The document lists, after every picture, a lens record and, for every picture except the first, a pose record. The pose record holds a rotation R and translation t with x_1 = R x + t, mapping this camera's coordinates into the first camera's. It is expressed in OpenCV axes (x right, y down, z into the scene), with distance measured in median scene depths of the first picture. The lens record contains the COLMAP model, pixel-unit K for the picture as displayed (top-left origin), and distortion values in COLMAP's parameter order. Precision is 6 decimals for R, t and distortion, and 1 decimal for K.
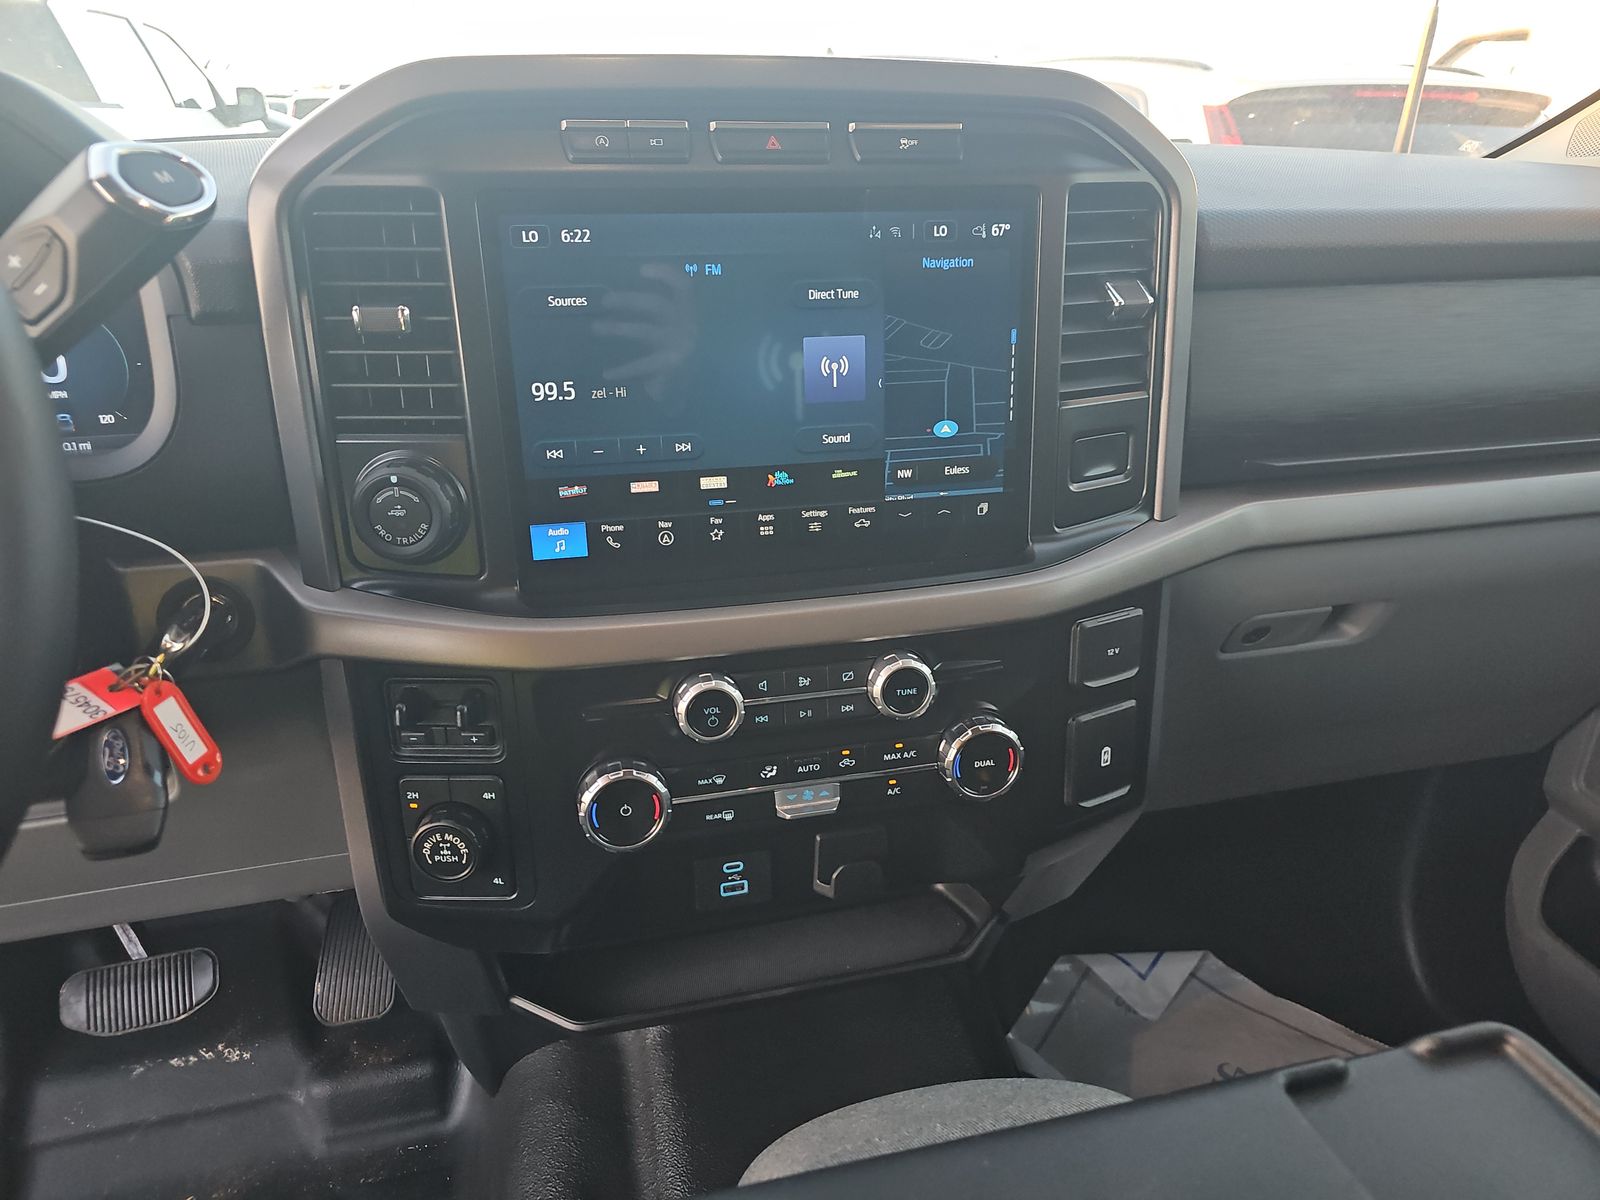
lens RADIAL K [[1093.3, 0, 804.8], [0, 1093.3, 614.1], [0, 0, 1]] dist [0.027509, -0.015586]
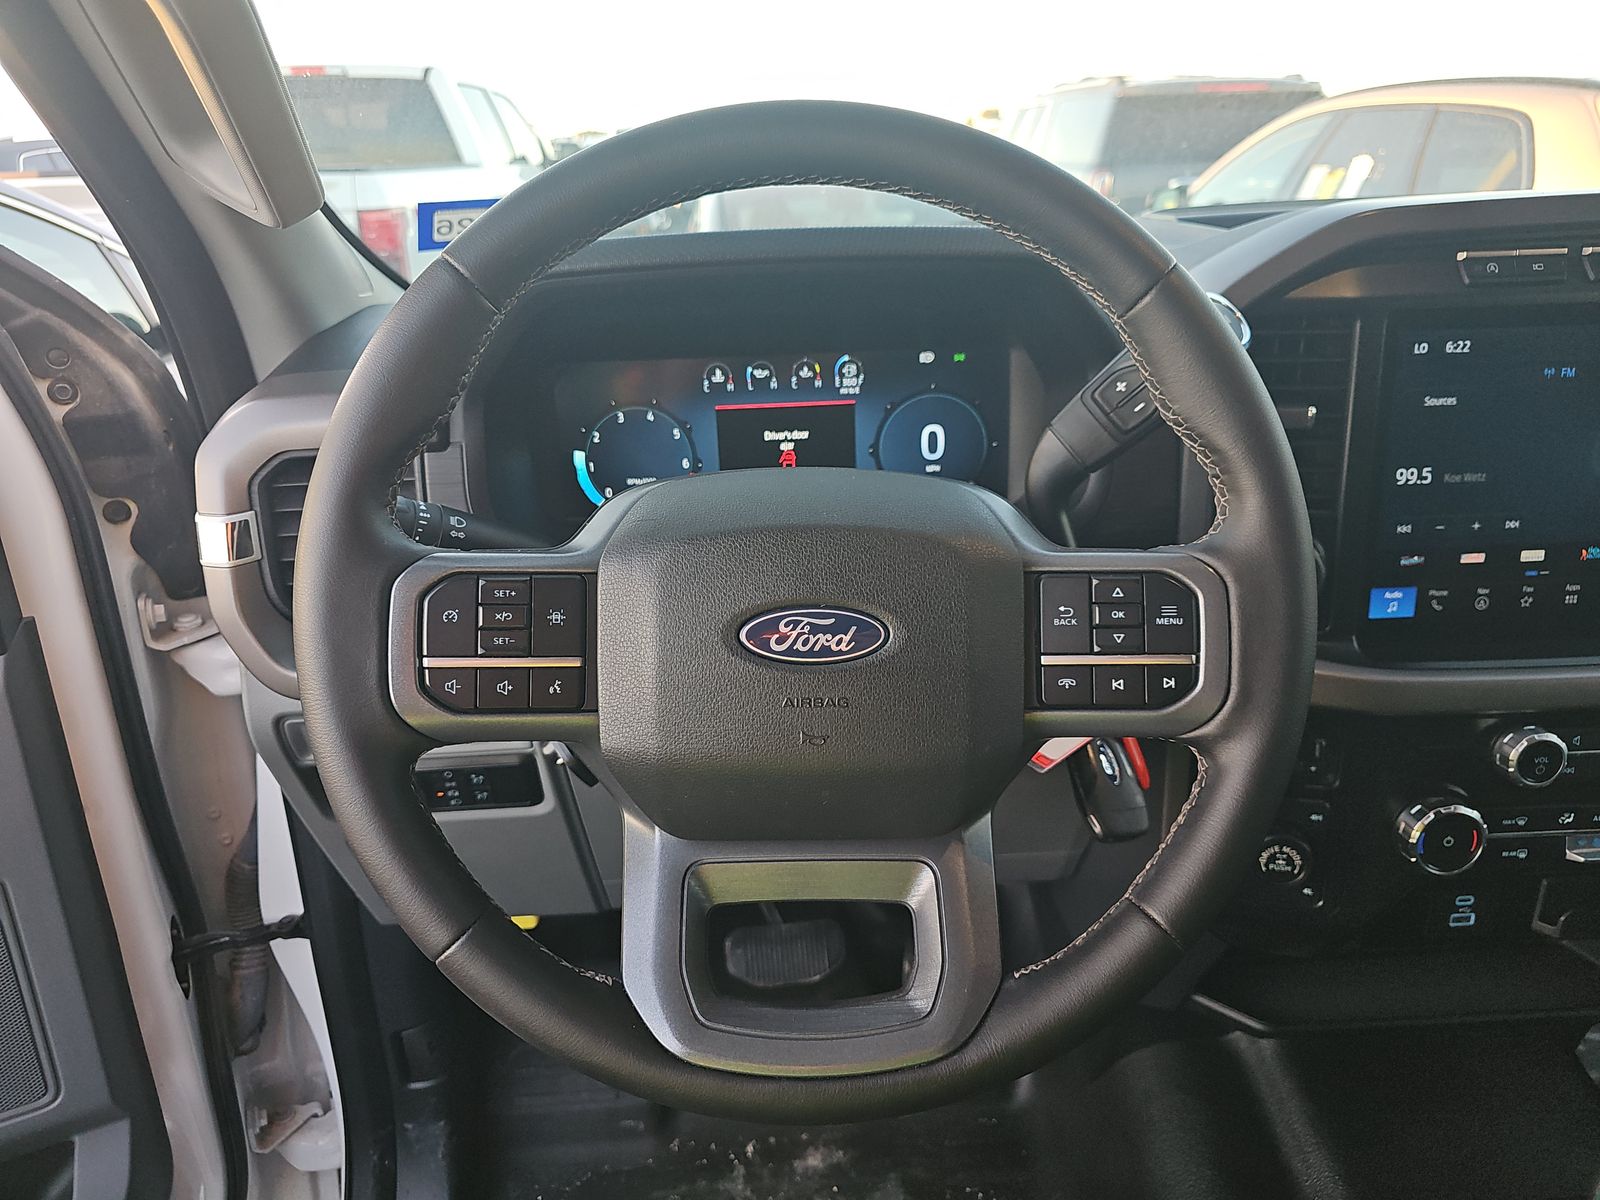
lens RADIAL K [[1093.3, 0, 805.4], [0, 1093.3, 607.0], [0, 0, 1]] dist [0.027509, -0.015586]
pose [[0.977921, 0.045141, -0.204041, -0.595044], [-0.051039, 0.998415, -0.023735, -0.002618], [0.202646, 0.033625, 0.978675, -0.267443]]
